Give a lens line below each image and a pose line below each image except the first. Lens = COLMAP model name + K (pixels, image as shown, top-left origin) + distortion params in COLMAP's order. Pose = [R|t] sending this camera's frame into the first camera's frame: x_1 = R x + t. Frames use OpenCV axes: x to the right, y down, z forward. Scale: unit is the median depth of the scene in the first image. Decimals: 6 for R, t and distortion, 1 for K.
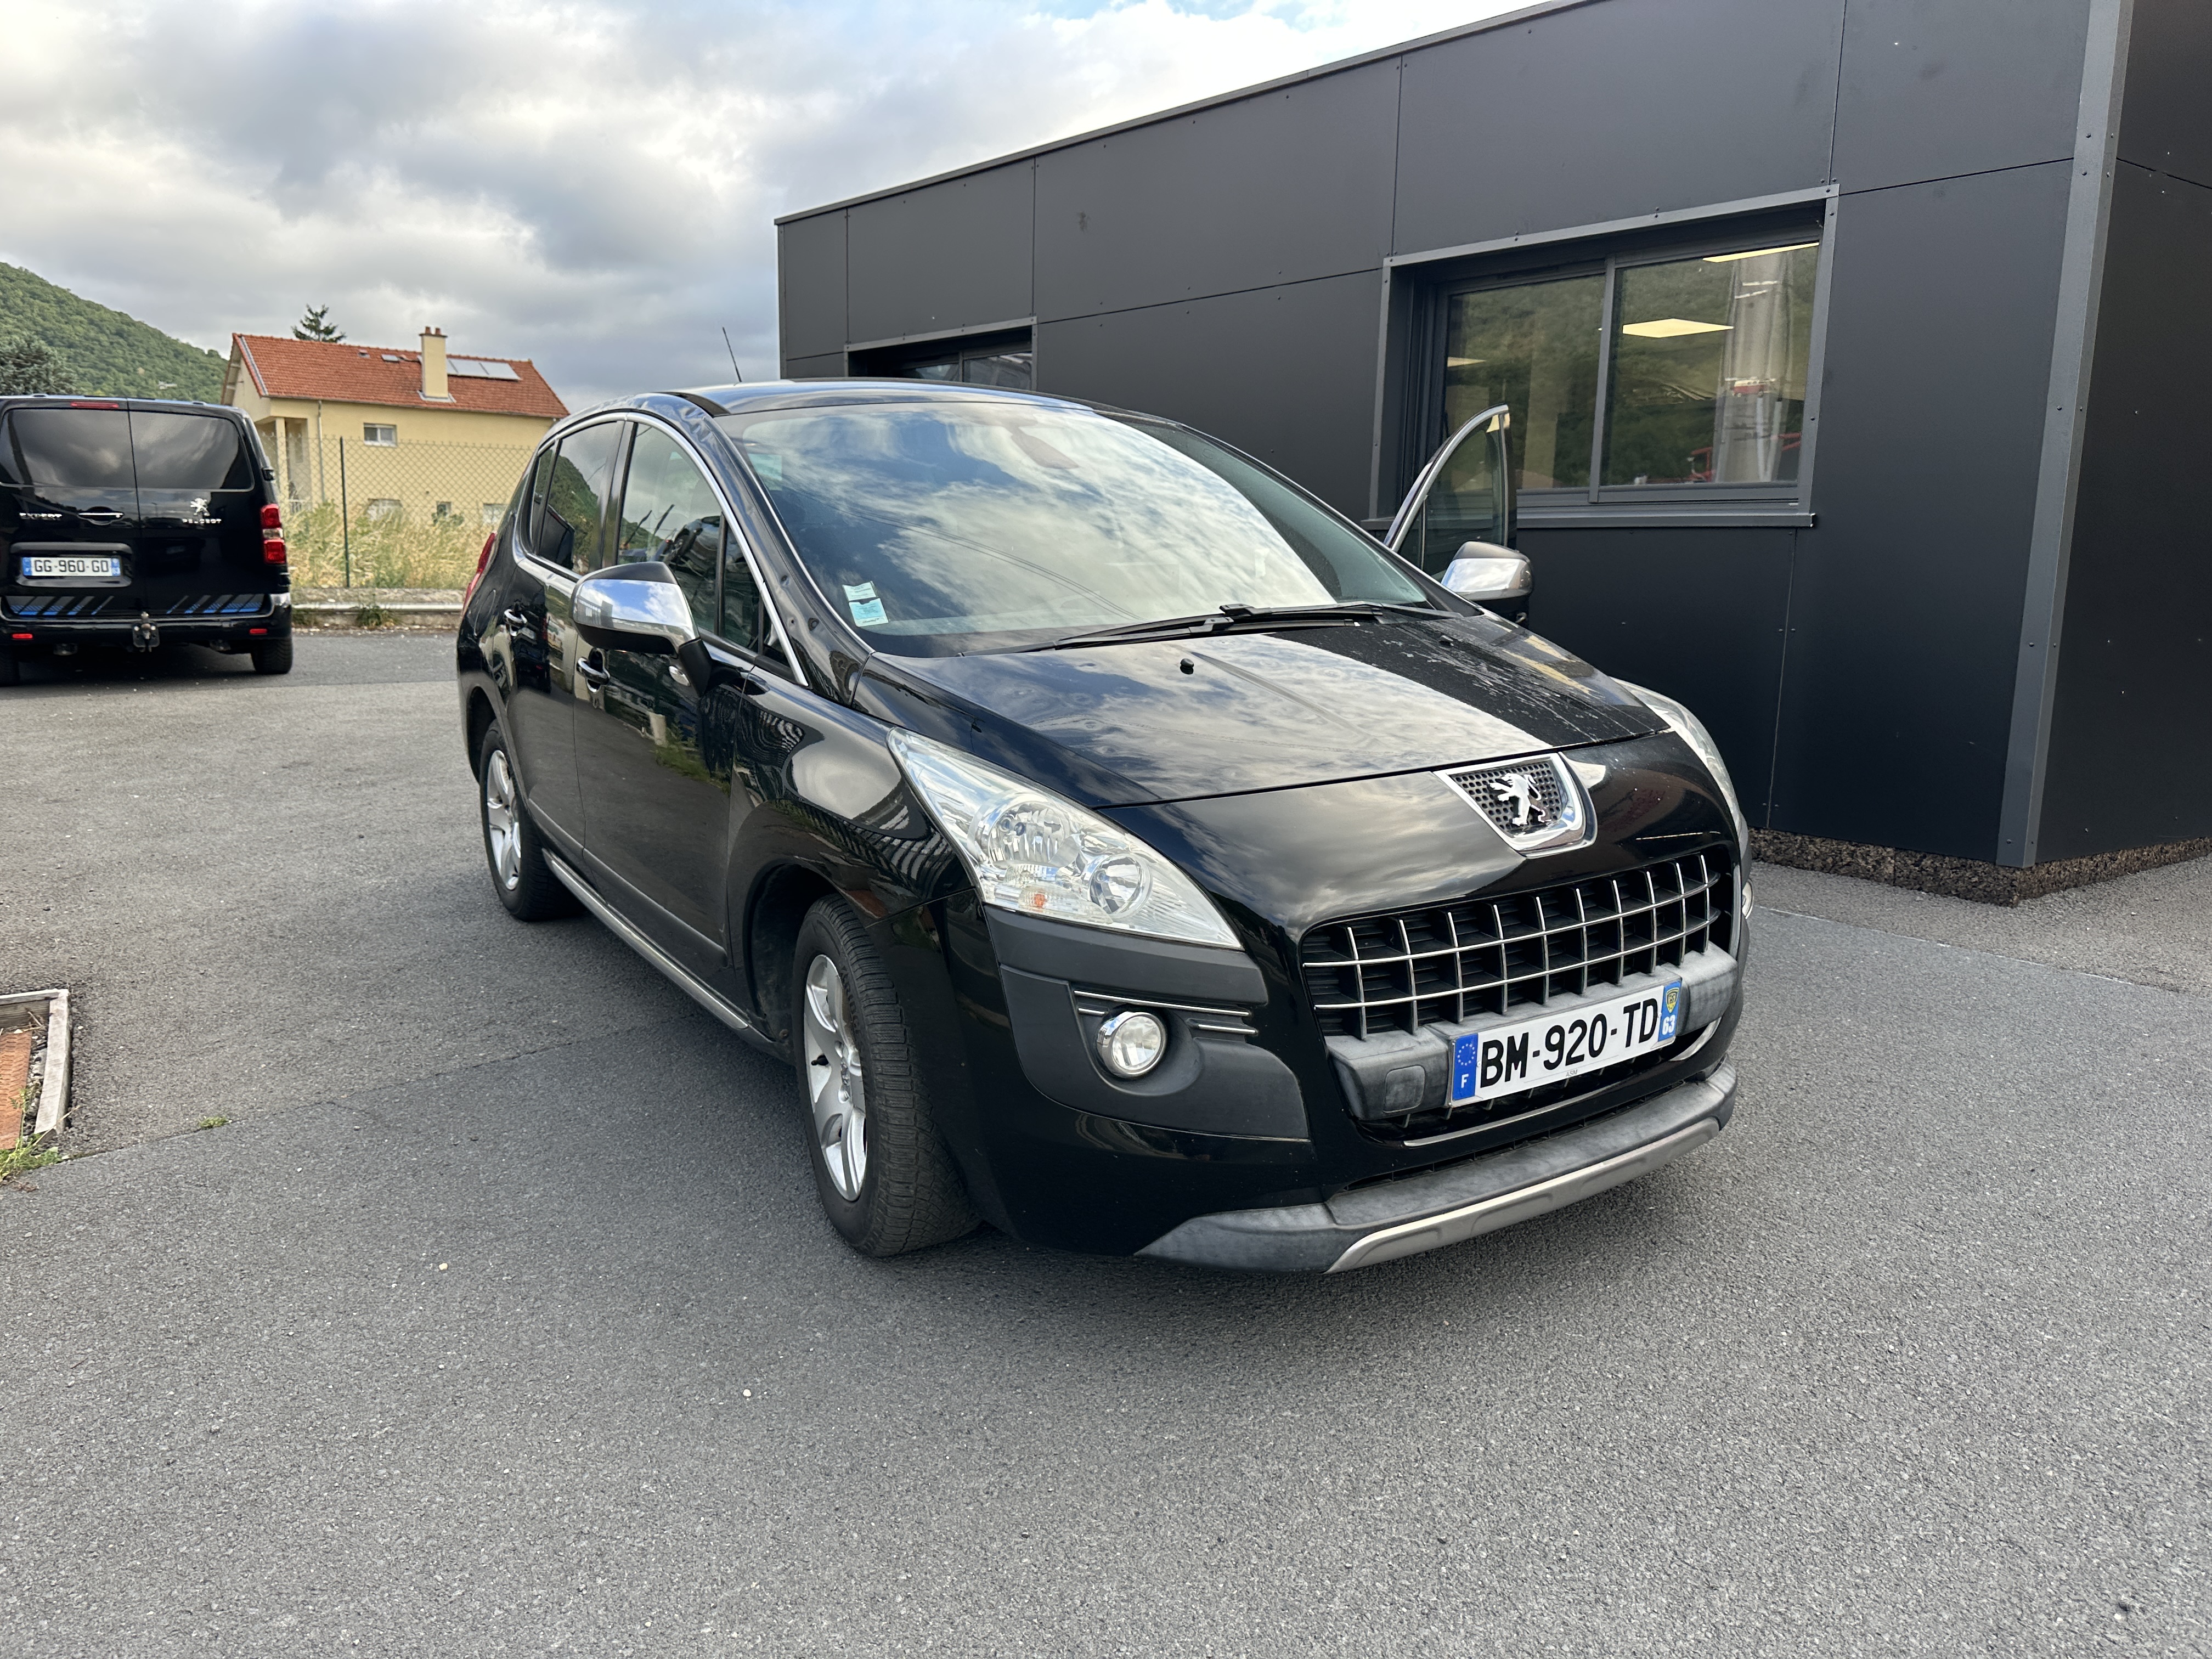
lens RADIAL K [[1569.3, 0, 1101.1], [0, 1569.3, 804.8], [0, 0, 1]] dist [0.038719, -0.044045]
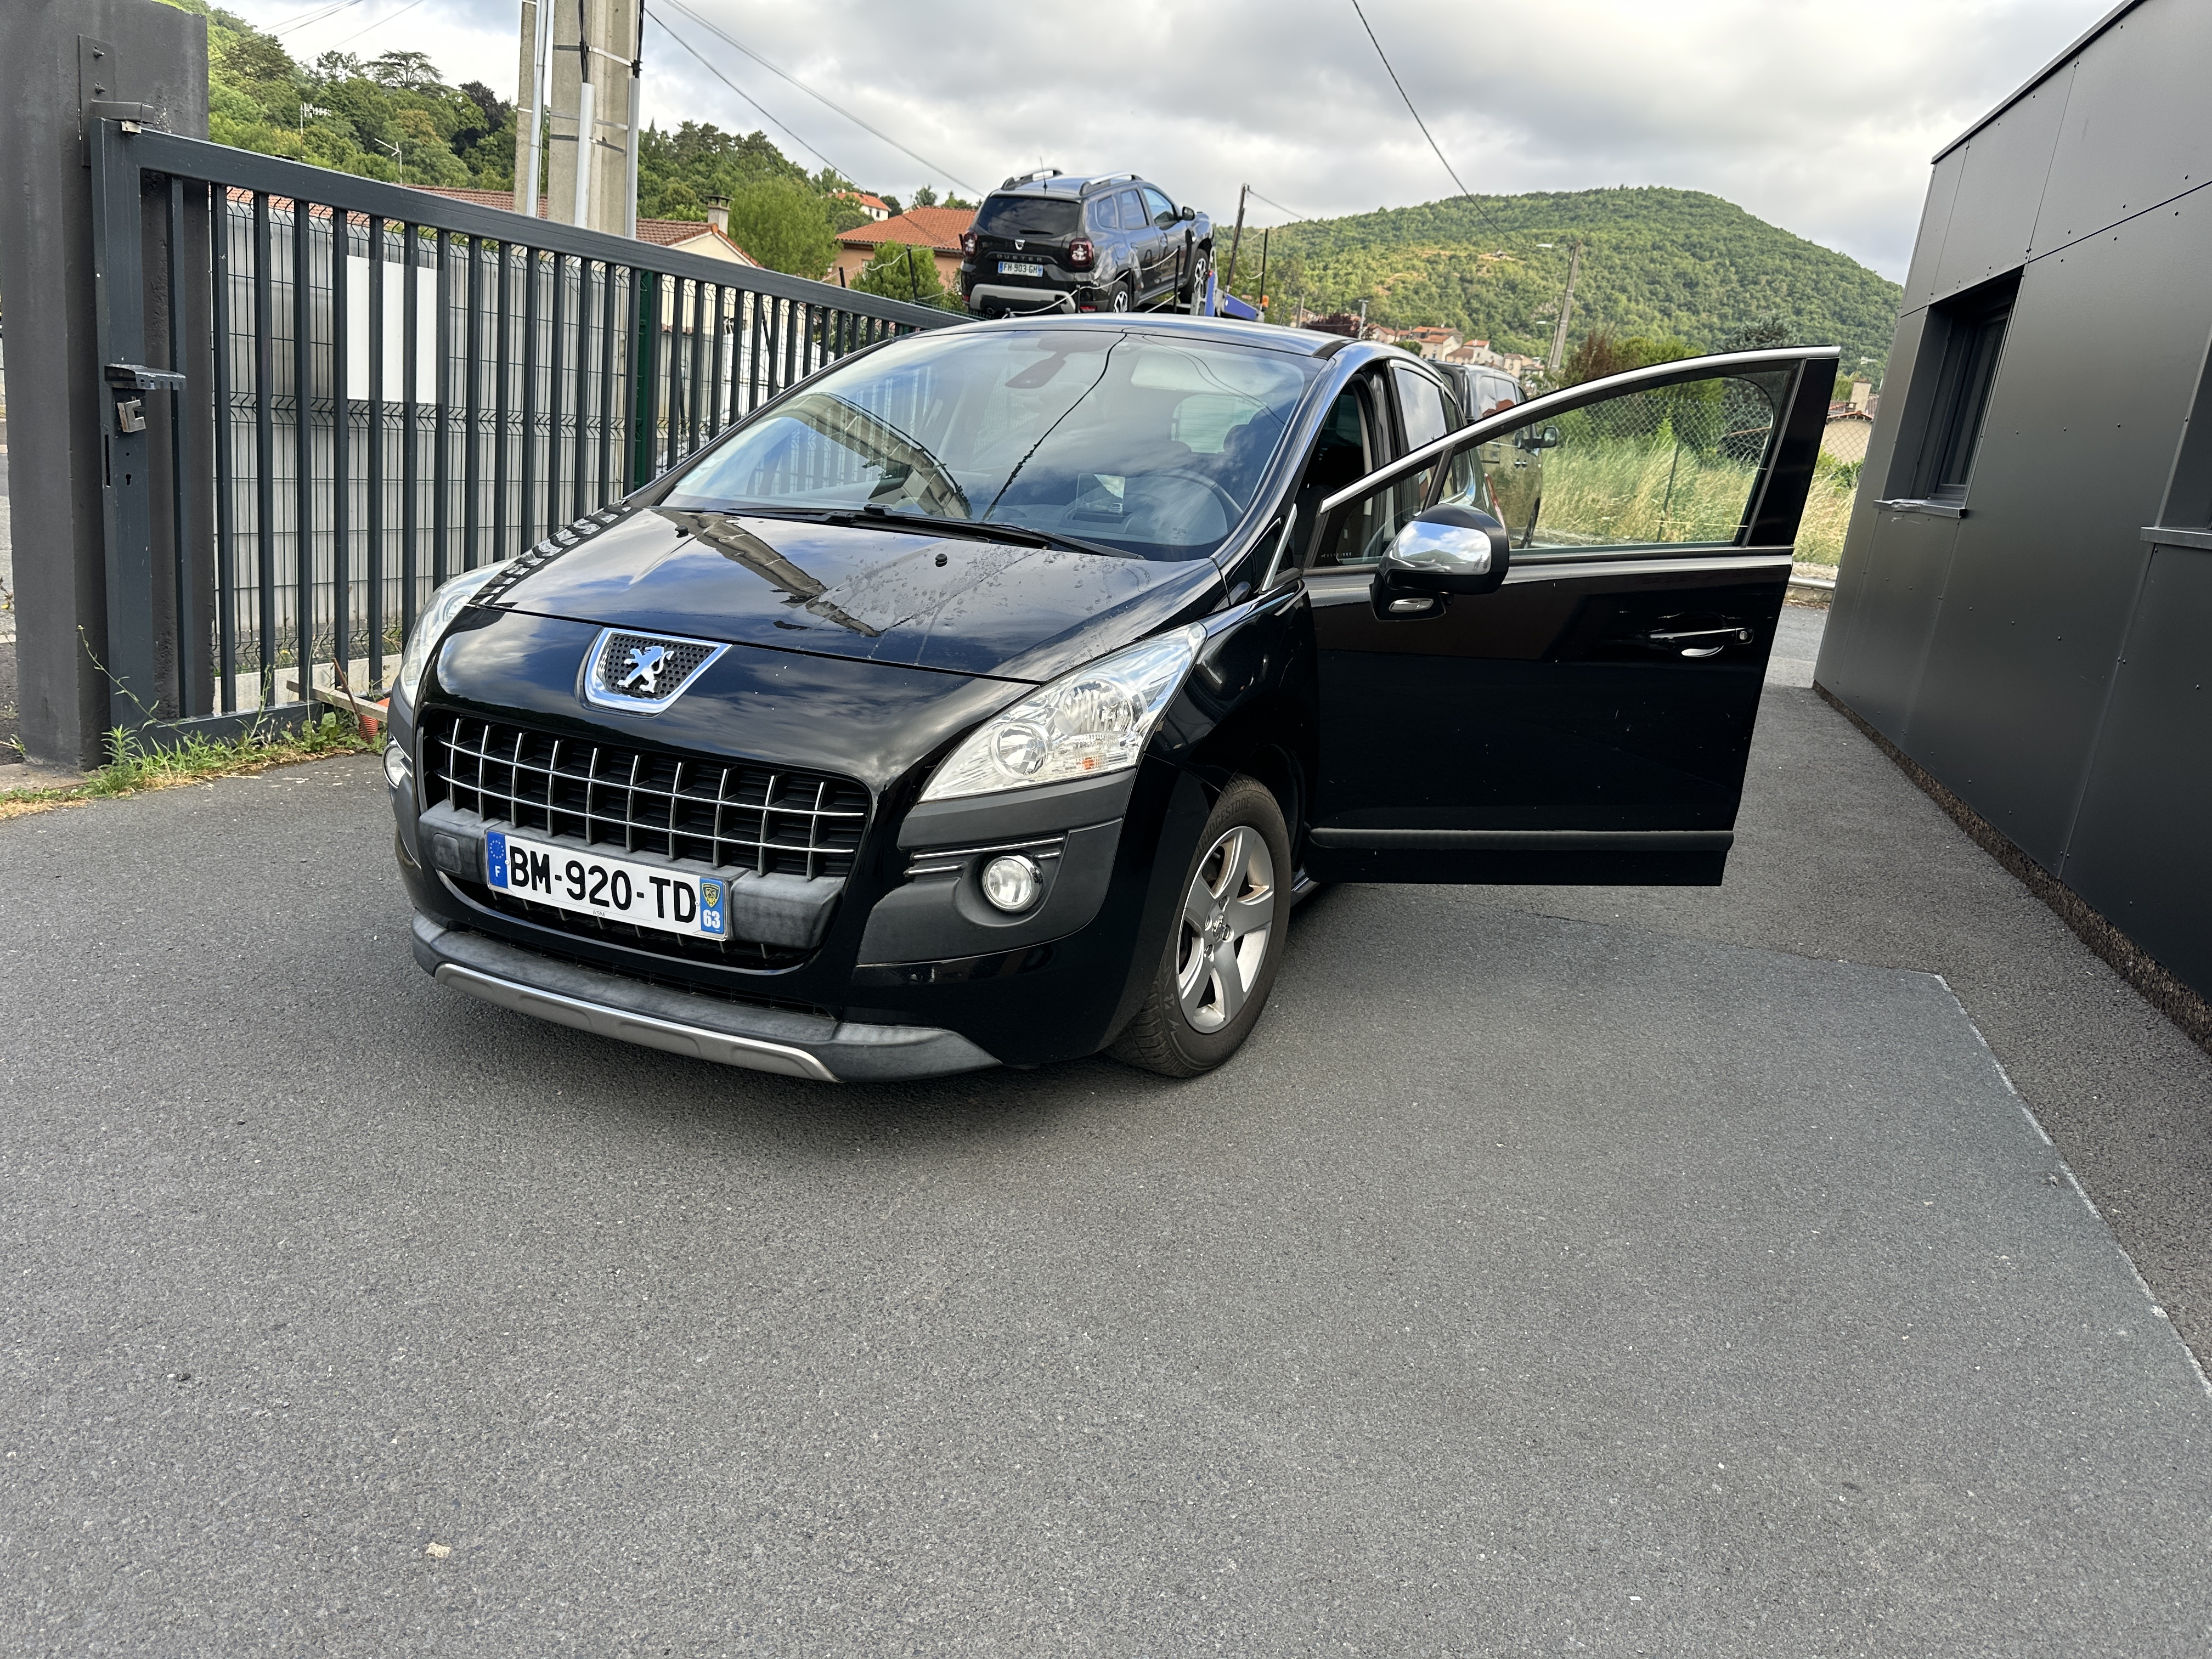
lens RADIAL K [[1569.3, 0, 1101.1], [0, 1569.3, 804.8], [0, 0, 1]] dist [0.038719, -0.044045]
pose [[0.562901, 0.242384, -0.790185, 1.383914], [-0.231780, 0.963965, 0.130577, -0.134671], [0.793360, 0.109647, 0.598797, 0.612483]]
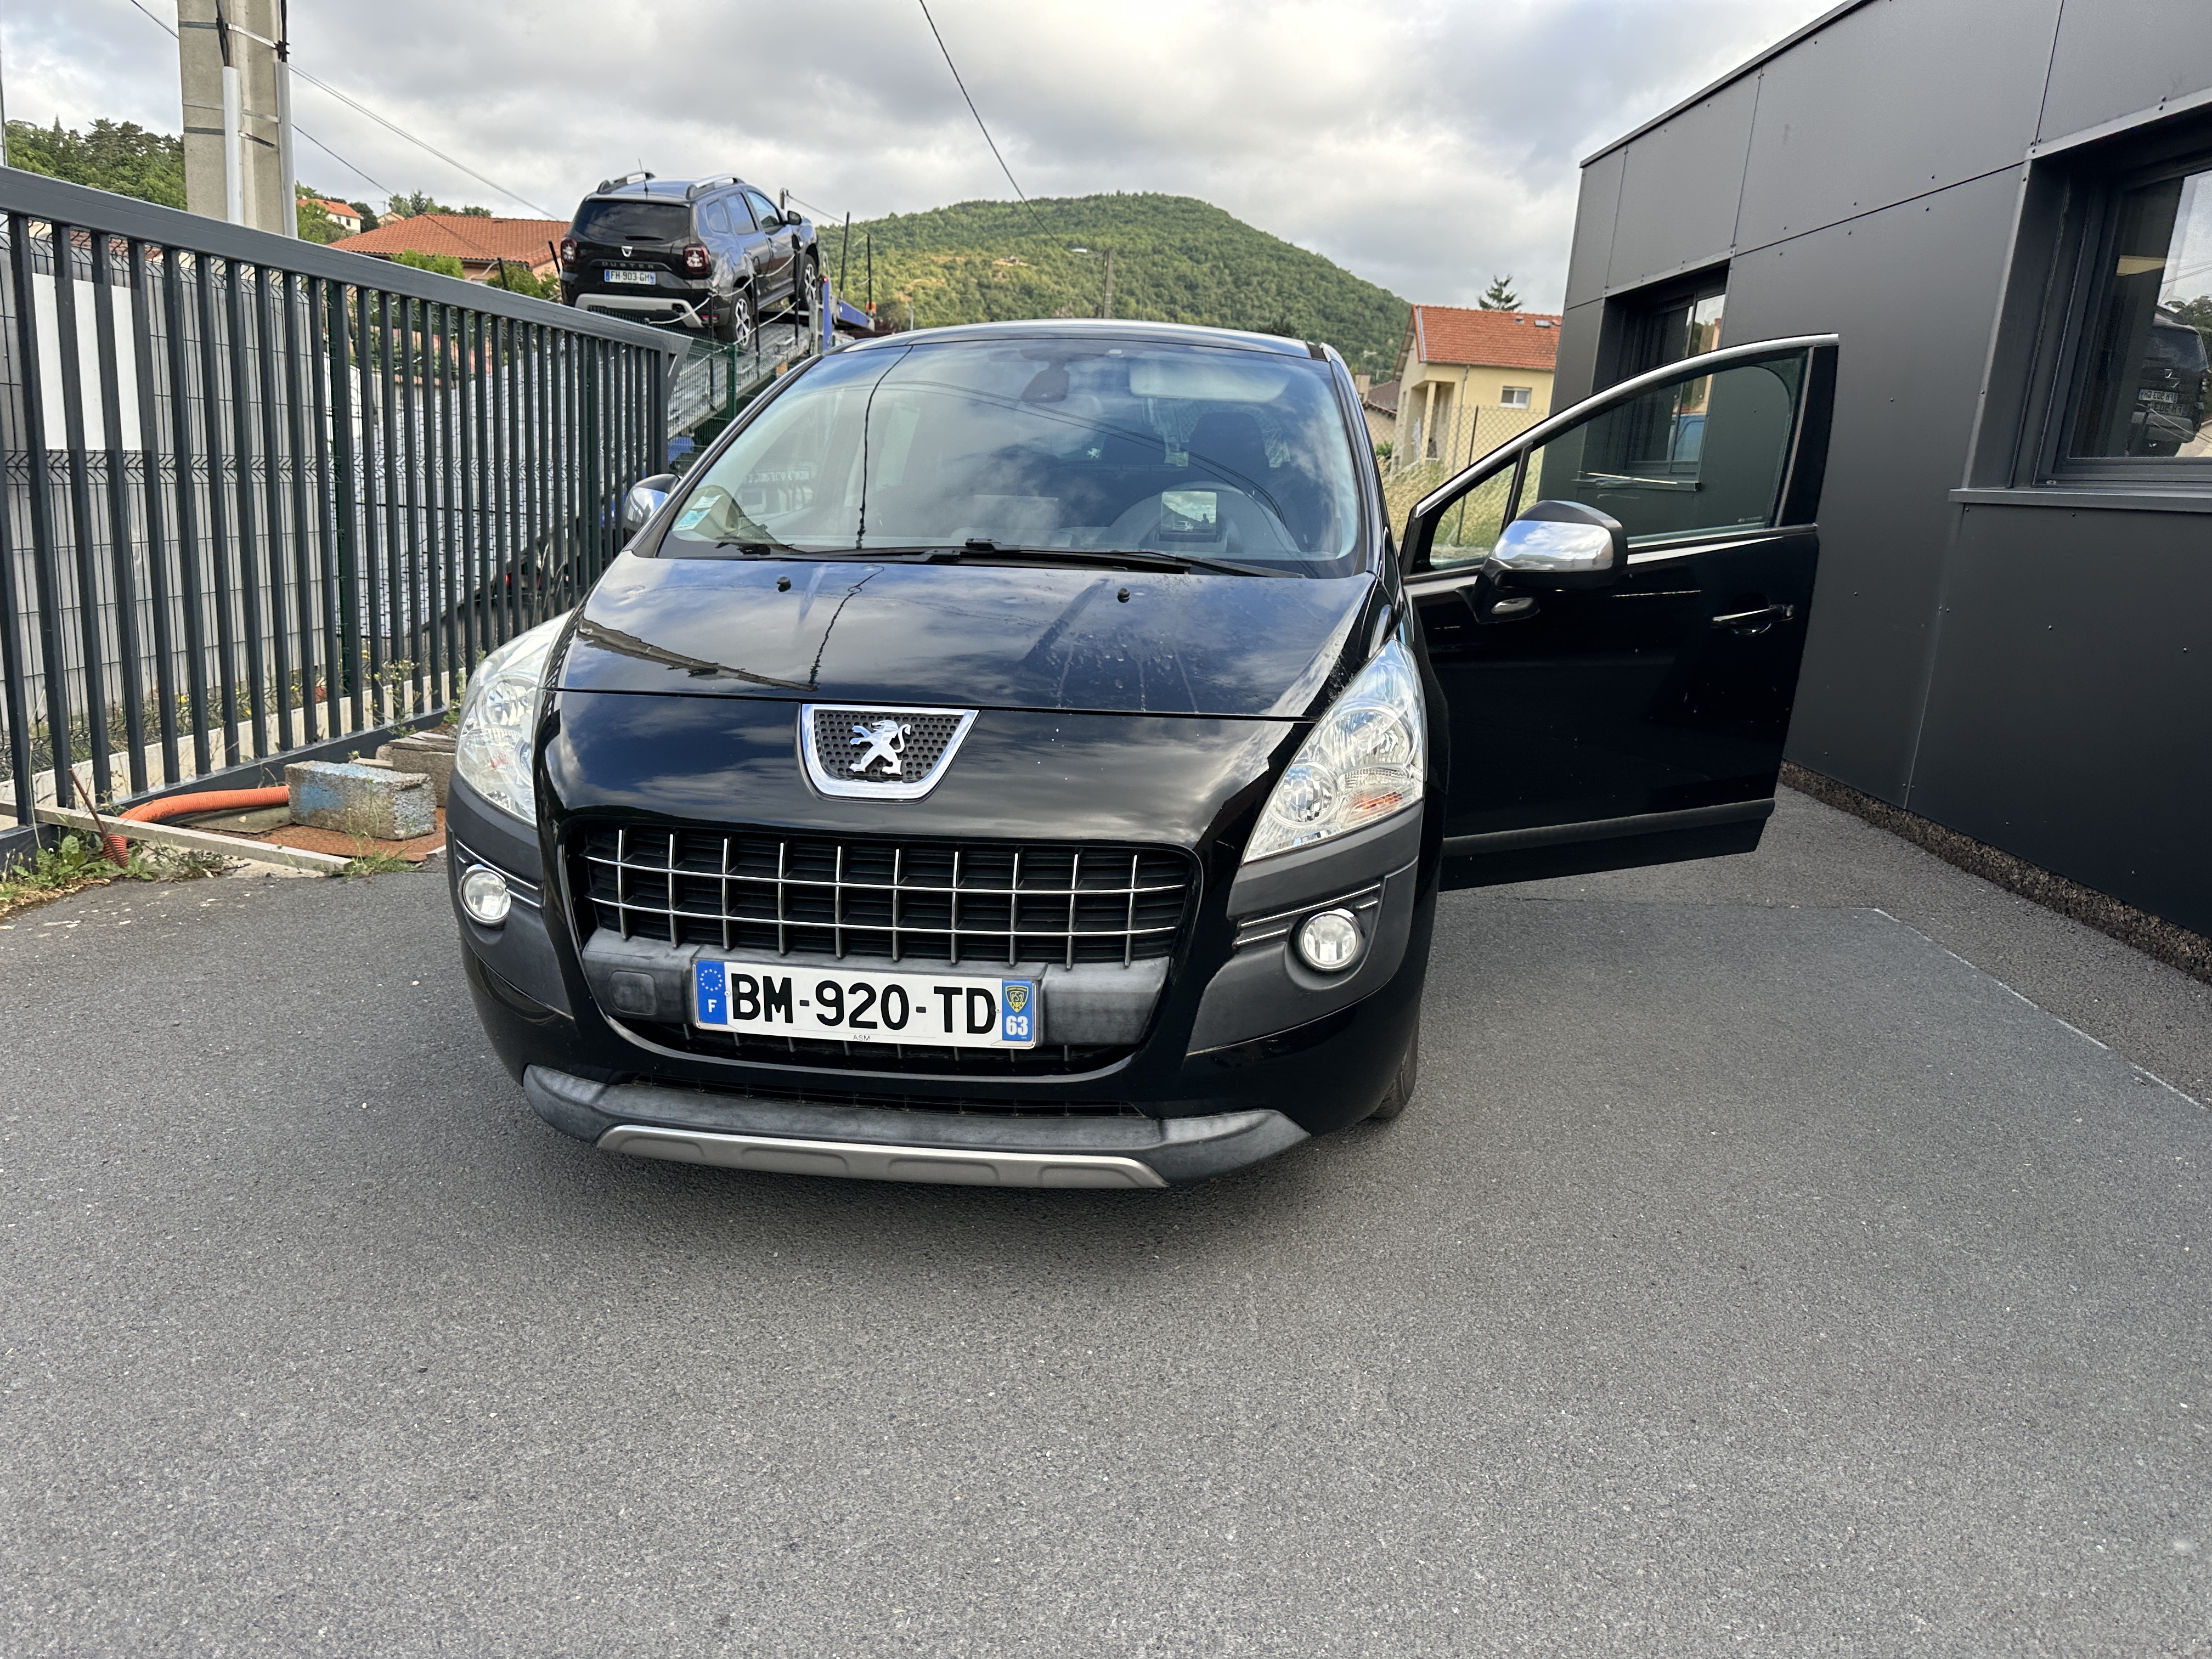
lens RADIAL K [[1568.0, 0, 1099.3], [0, 1568.0, 821.3], [0, 0, 1]] dist [0.043619, -0.047558]
pose [[0.781569, 0.170933, -0.599943, 0.973492], [-0.151918, 0.984926, 0.082712, -0.060523], [0.605038, 0.026497, 0.795755, 0.329985]]
